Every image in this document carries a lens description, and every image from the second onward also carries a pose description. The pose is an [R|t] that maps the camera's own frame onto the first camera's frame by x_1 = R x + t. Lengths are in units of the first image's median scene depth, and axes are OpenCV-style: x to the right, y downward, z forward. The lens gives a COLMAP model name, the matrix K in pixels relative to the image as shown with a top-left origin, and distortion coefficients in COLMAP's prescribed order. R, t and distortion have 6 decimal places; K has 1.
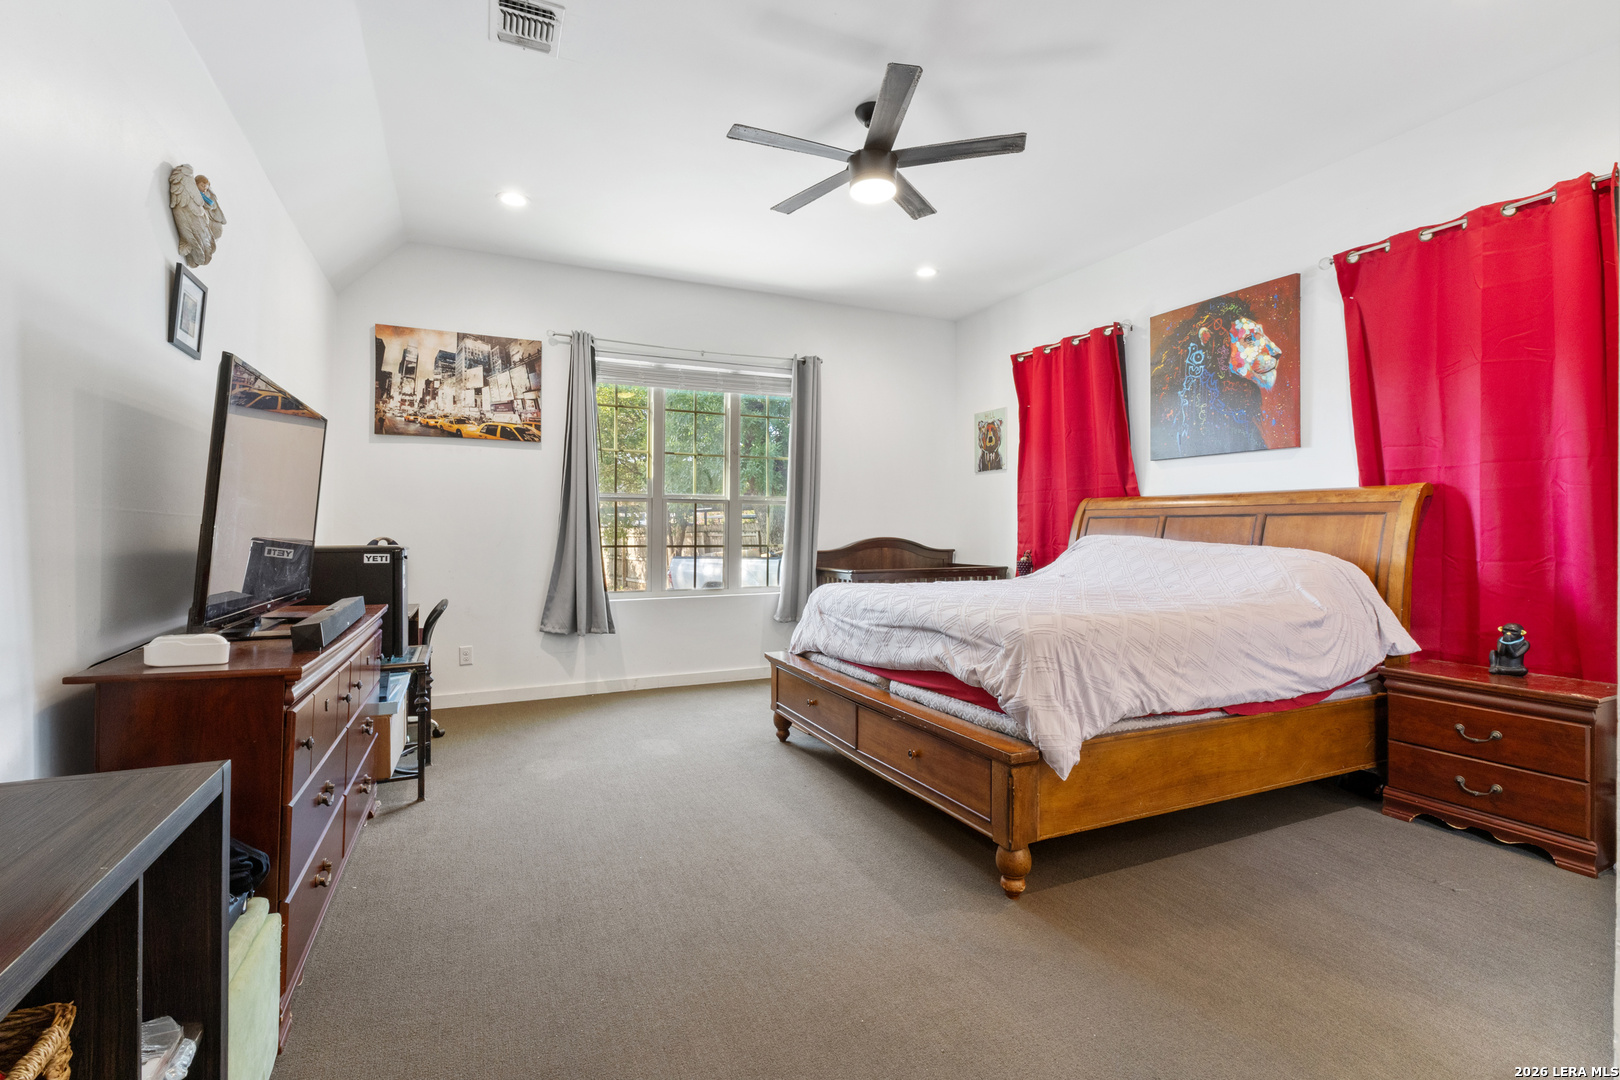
lens RADIAL K [[726.6, 0, 838.1], [0, 726.6, 520.4], [0, 0, 1]] dist [-0.001899, 0.000552]
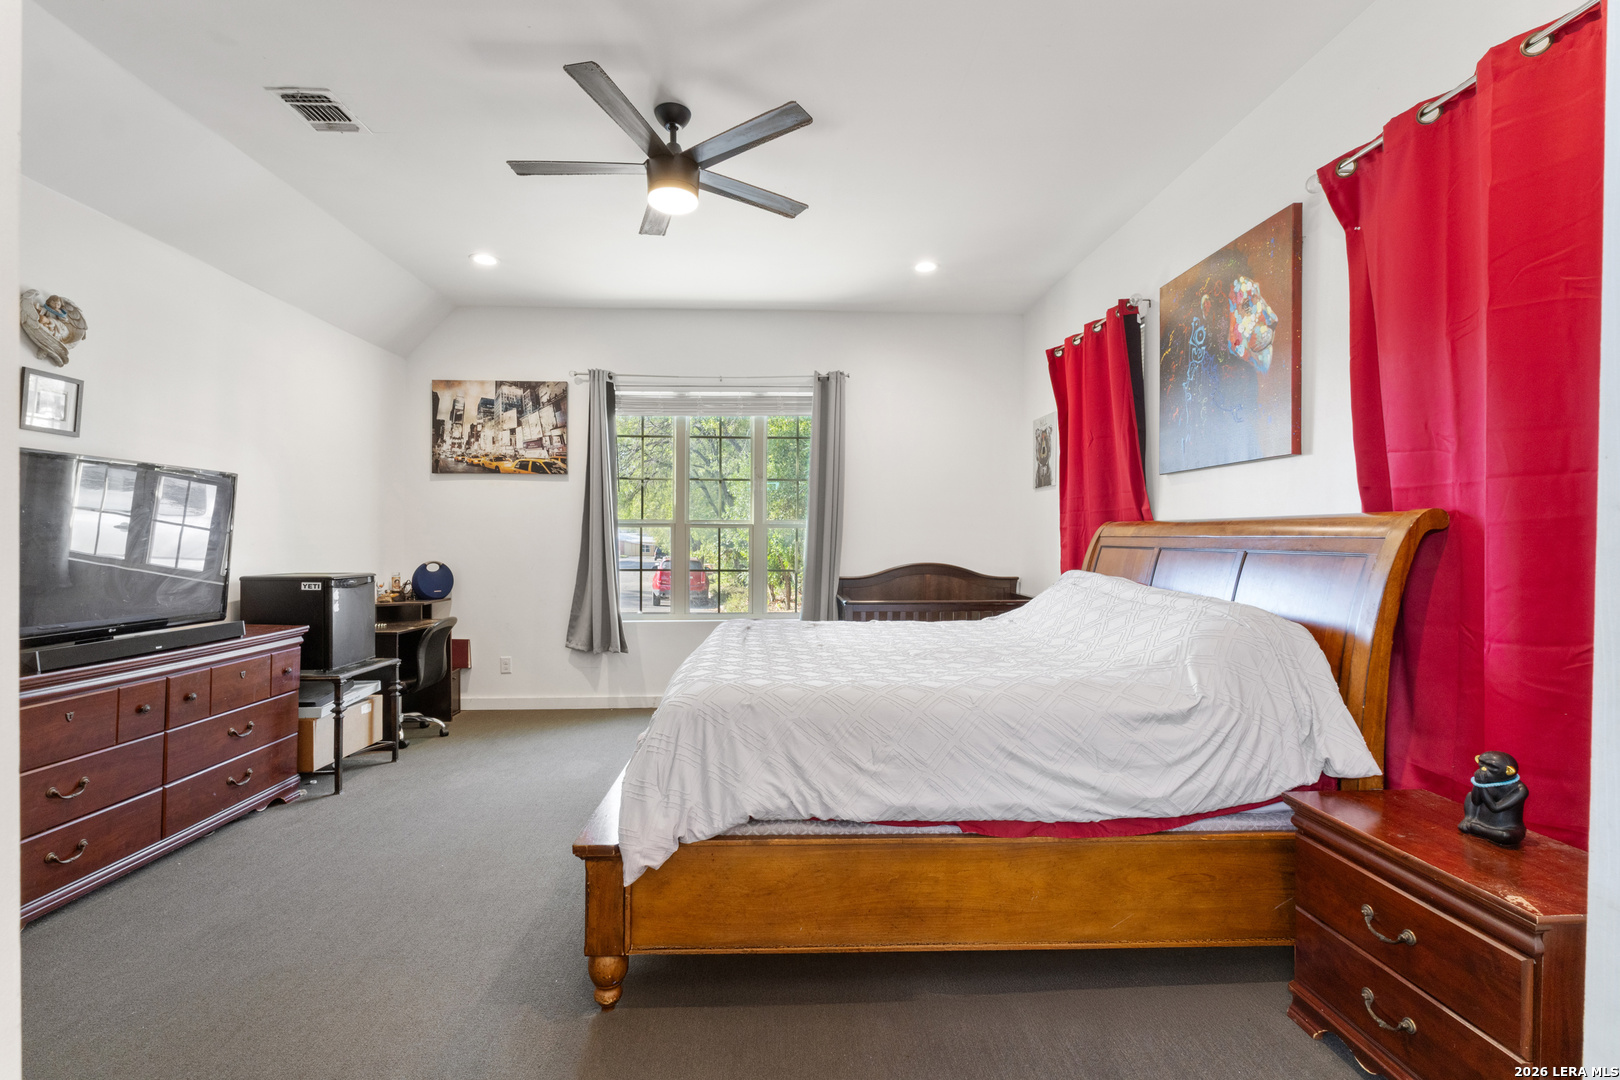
lens RADIAL K [[726.6, 0, 811.1], [0, 726.6, 540.6], [0, 0, 1]] dist [-0.001899, 0.000552]
pose [[0.922588, 0.002510, -0.385779, 0.467545], [0.002840, 0.999908, 0.013297, -0.028839], [0.385777, -0.013364, 0.922495, 0.177098]]
